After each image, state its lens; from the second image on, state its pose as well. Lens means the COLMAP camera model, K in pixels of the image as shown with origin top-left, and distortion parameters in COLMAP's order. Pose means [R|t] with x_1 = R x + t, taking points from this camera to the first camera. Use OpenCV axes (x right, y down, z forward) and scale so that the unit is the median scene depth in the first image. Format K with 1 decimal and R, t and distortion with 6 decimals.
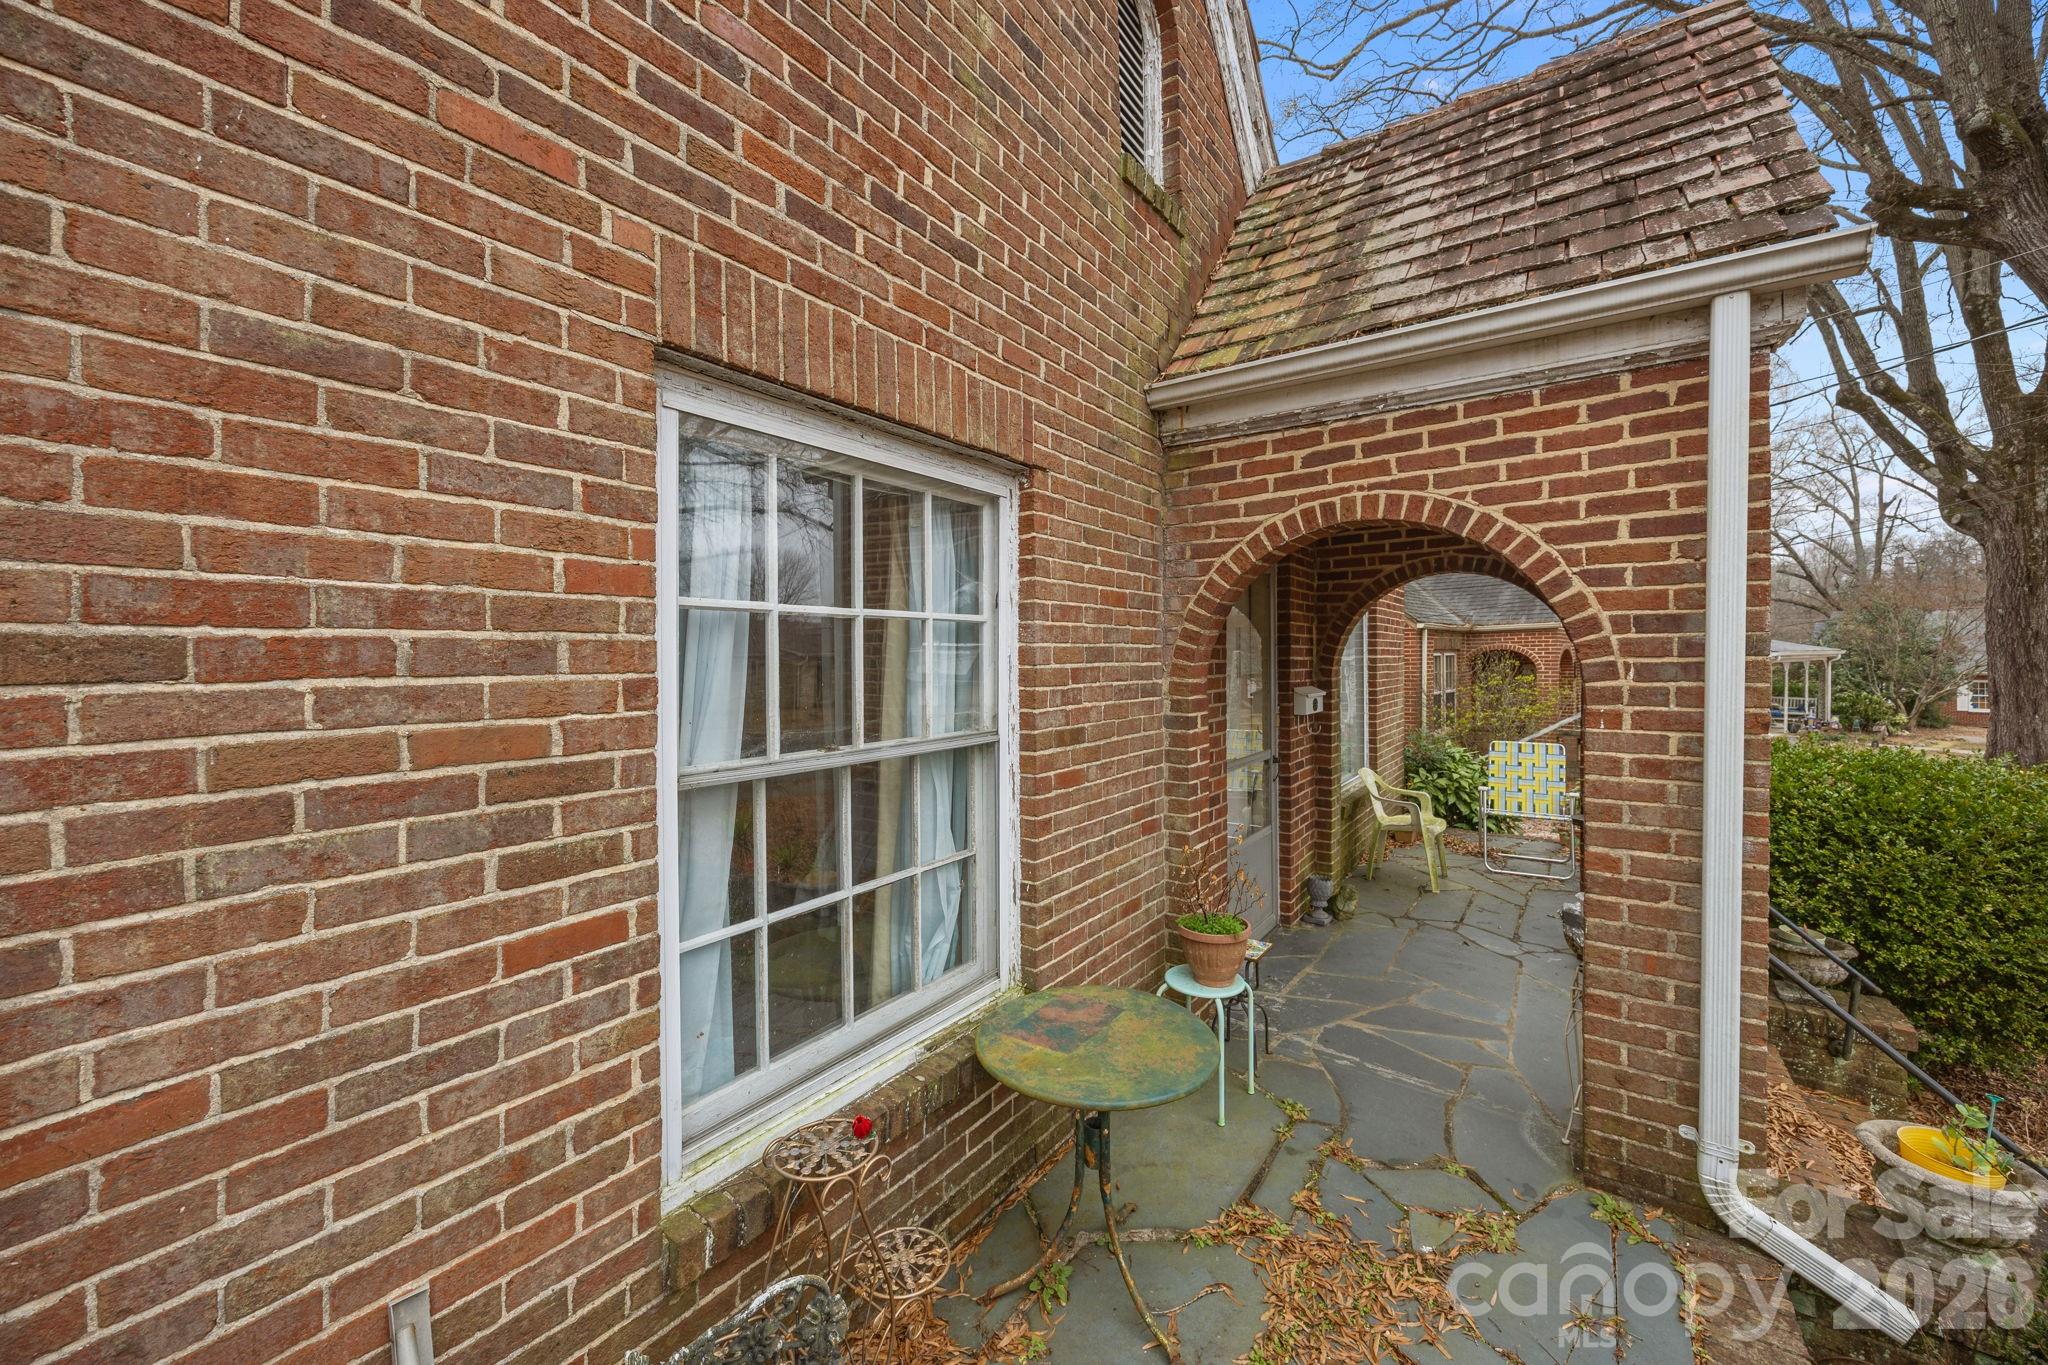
lens RADIAL K [[770.8, 0, 1015.2], [0, 770.8, 669.4], [0, 0, 1]] dist [-0.003323, -0.000037]
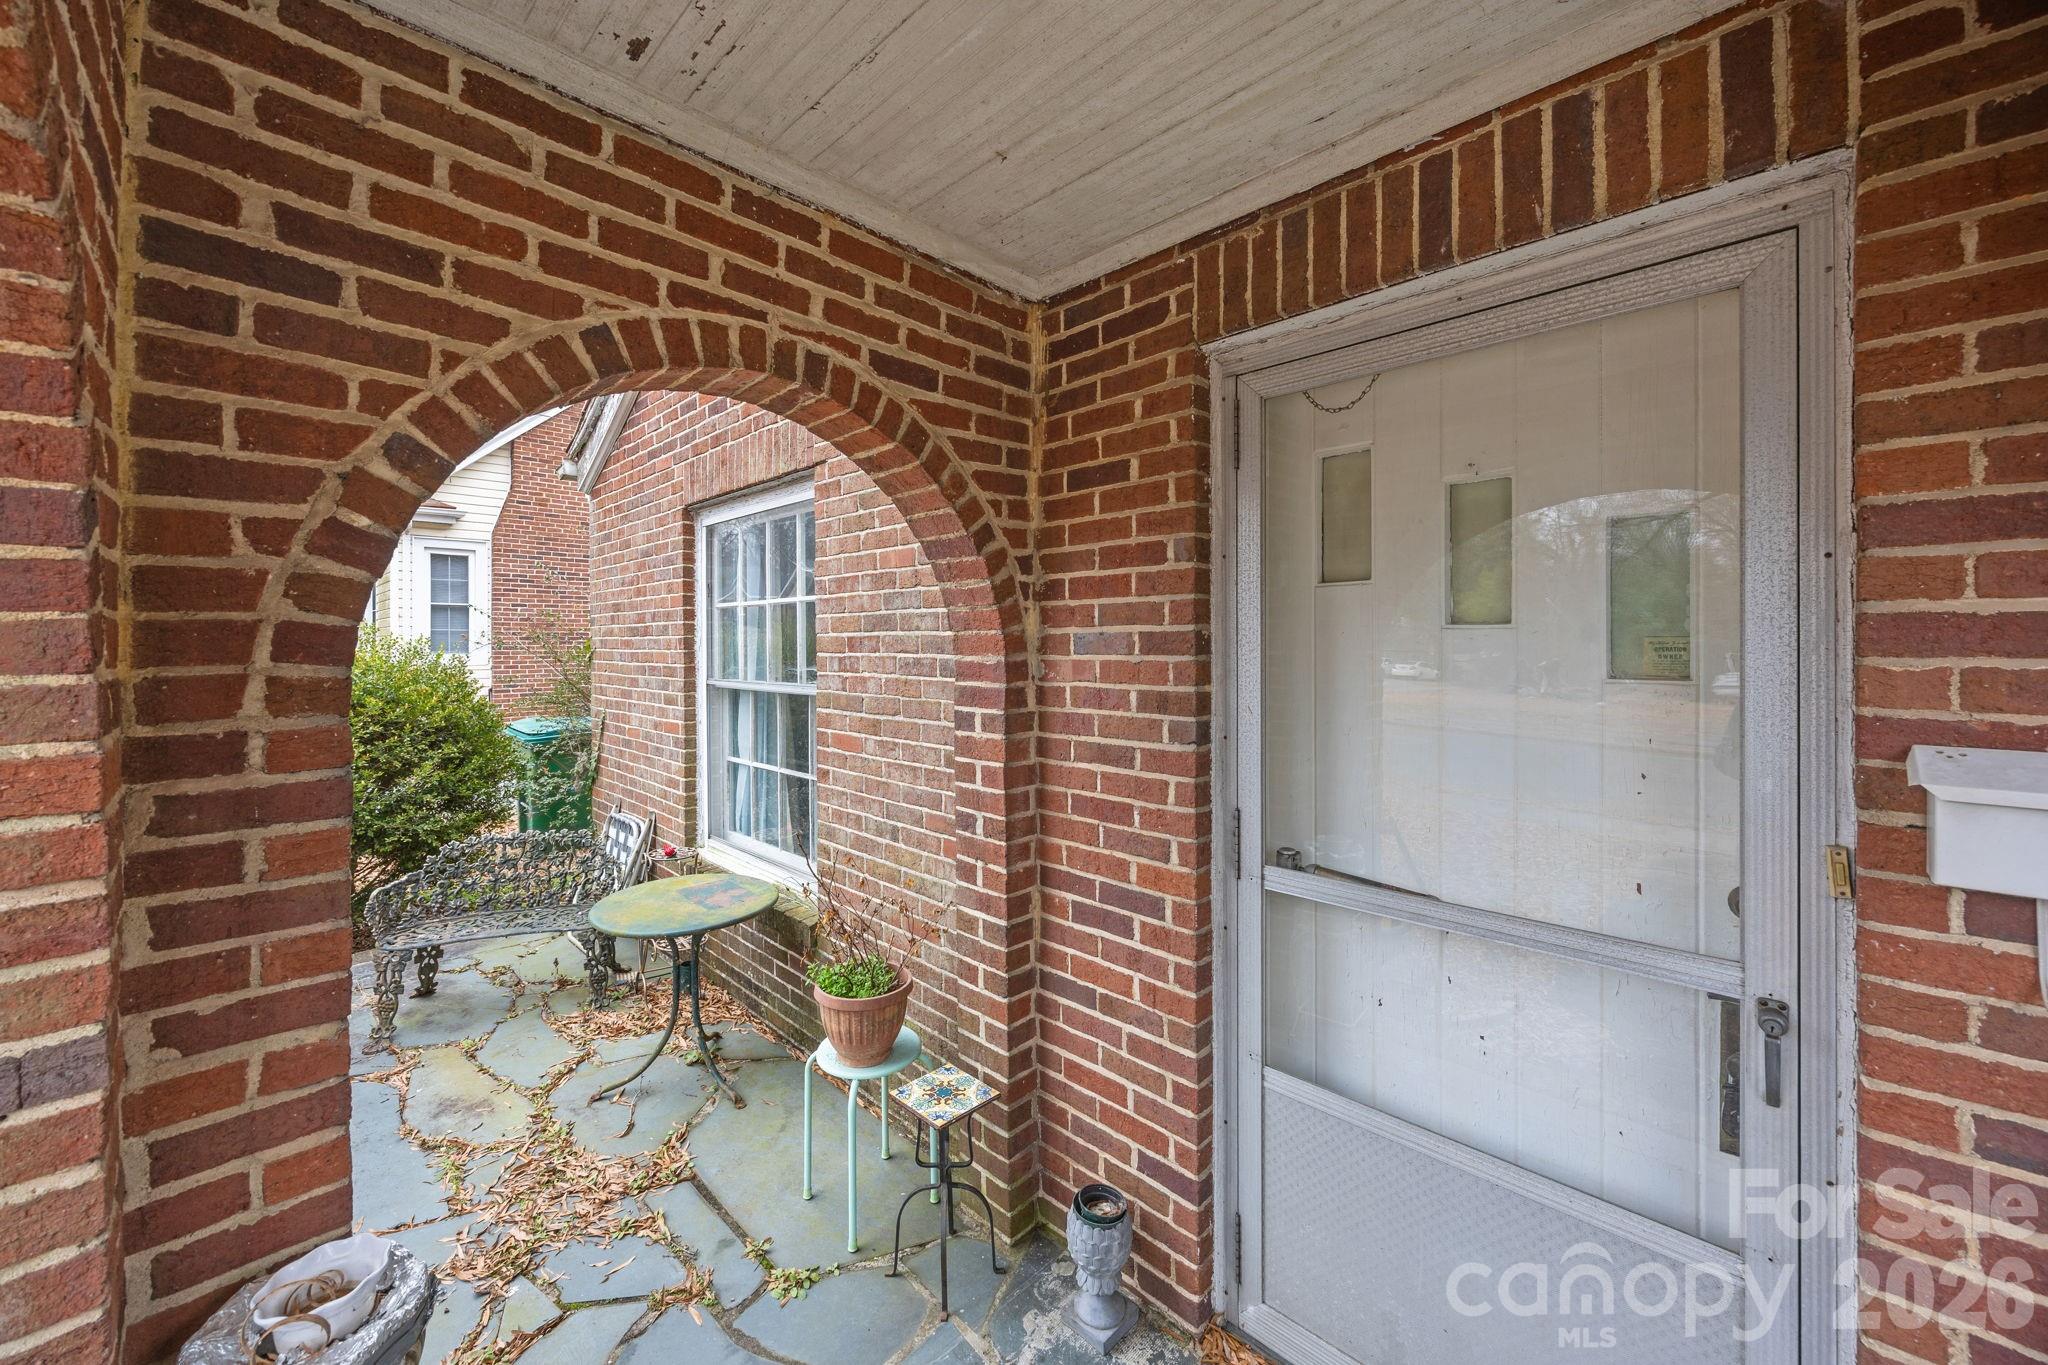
lens RADIAL K [[789.3, 0, 1027.3], [0, 789.3, 643.9], [0, 0, 1]] dist [-0.000089, 0.000502]
pose [[-0.147108, 0.013897, -0.989023, 1.022242], [-0.007627, 0.999856, 0.015184, -0.009680], [0.989091, 0.009777, -0.146981, 1.307931]]
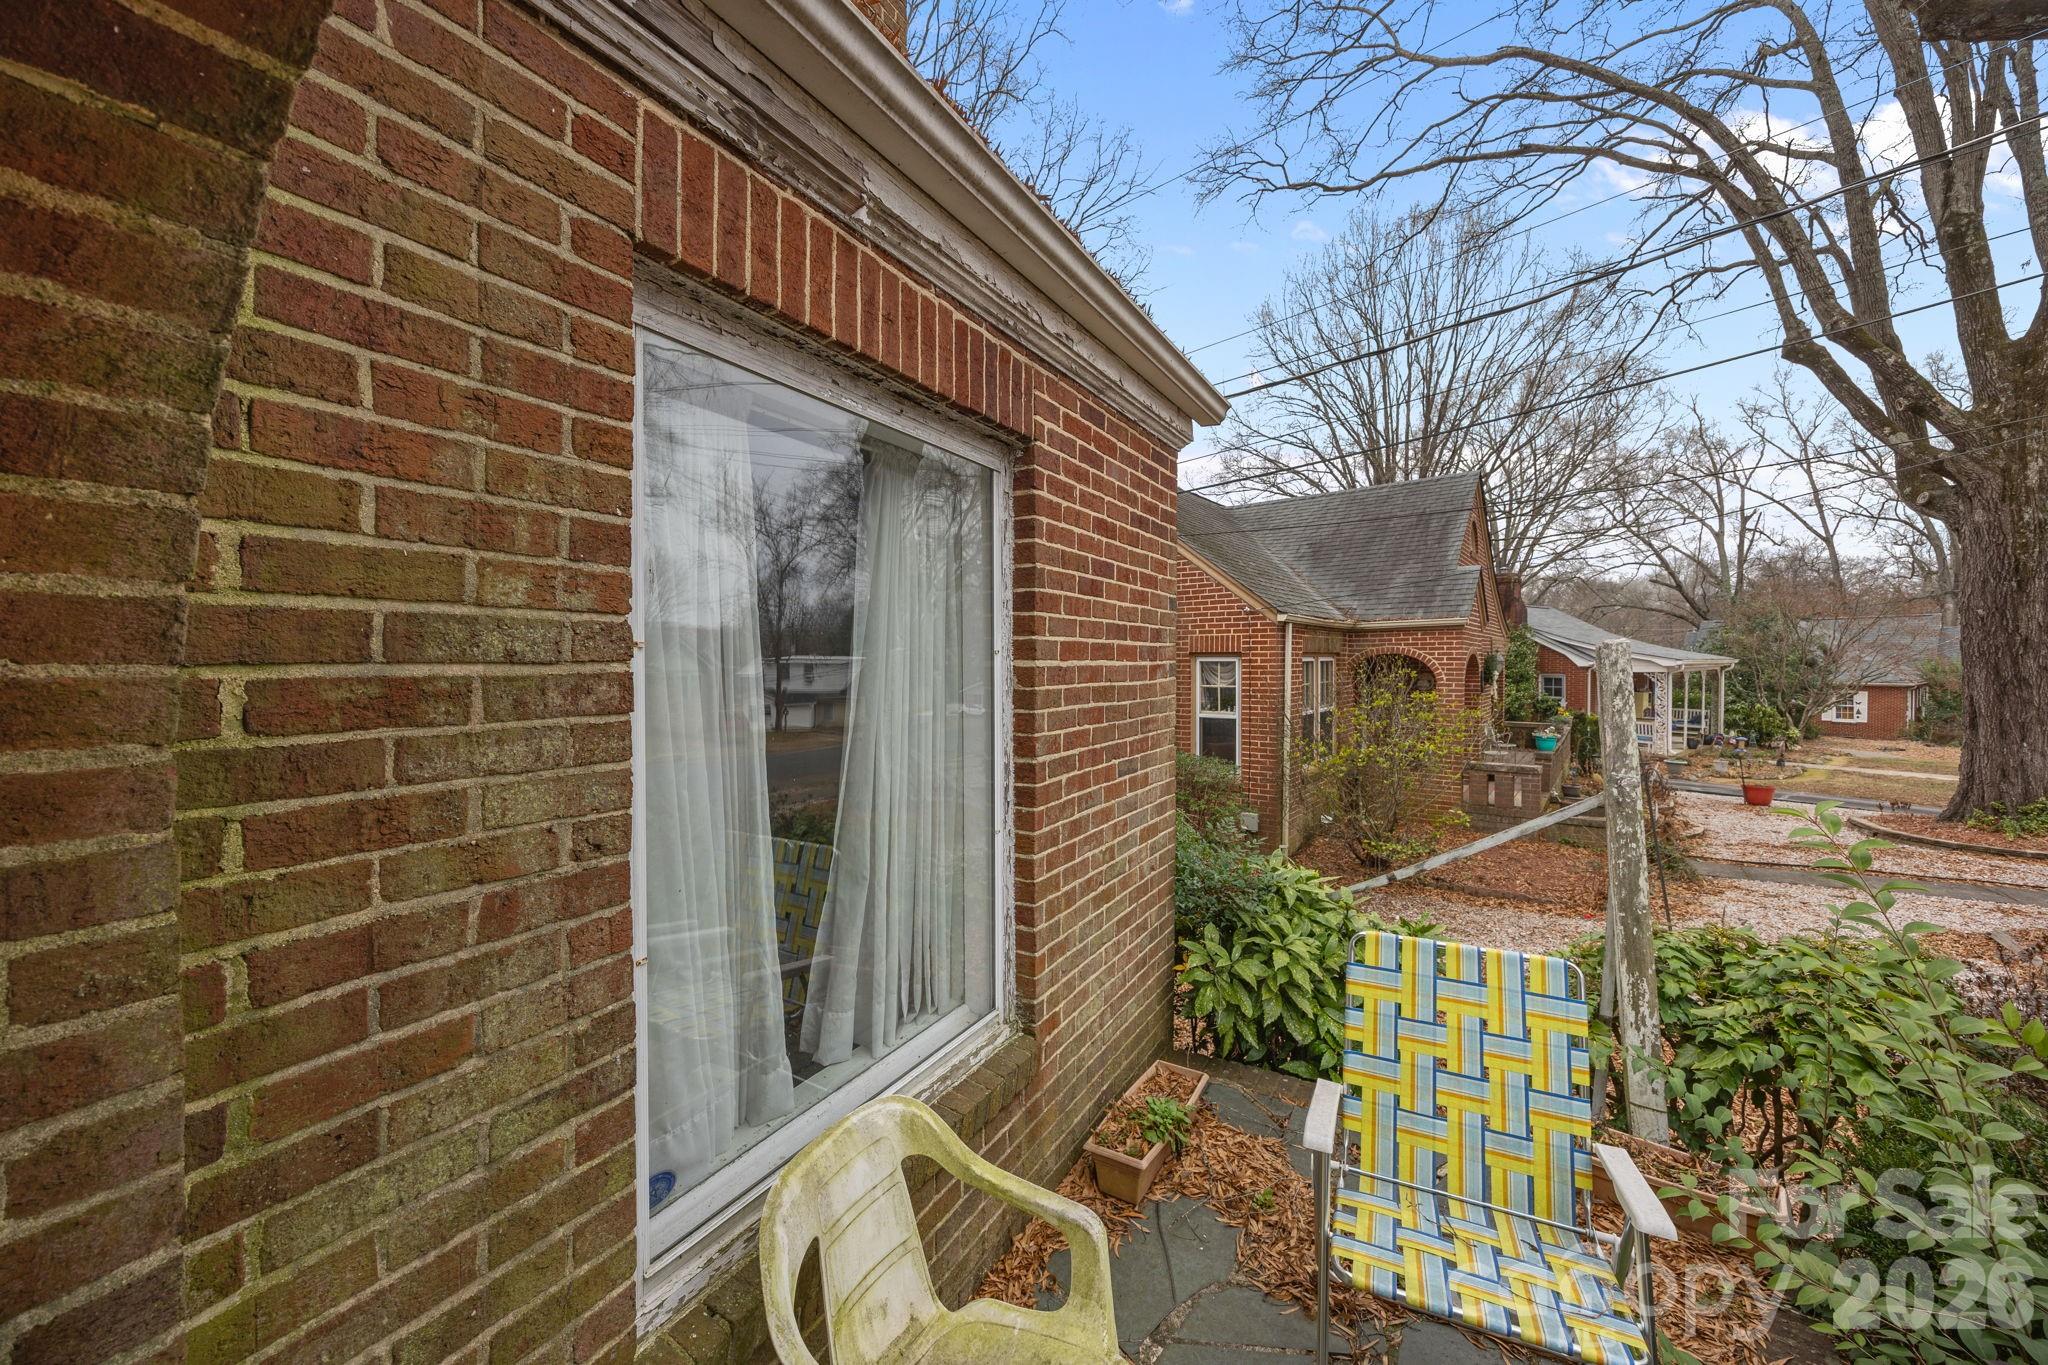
lens RADIAL K [[770.8, 0, 1015.2], [0, 770.8, 669.4], [0, 0, 1]] dist [-0.003323, -0.000037]
pose [[0.994238, 0.007836, 0.106908, 1.002385], [-0.007559, 0.999967, -0.002991, -0.029757], [-0.106928, 0.002166, 0.994264, 1.576771]]
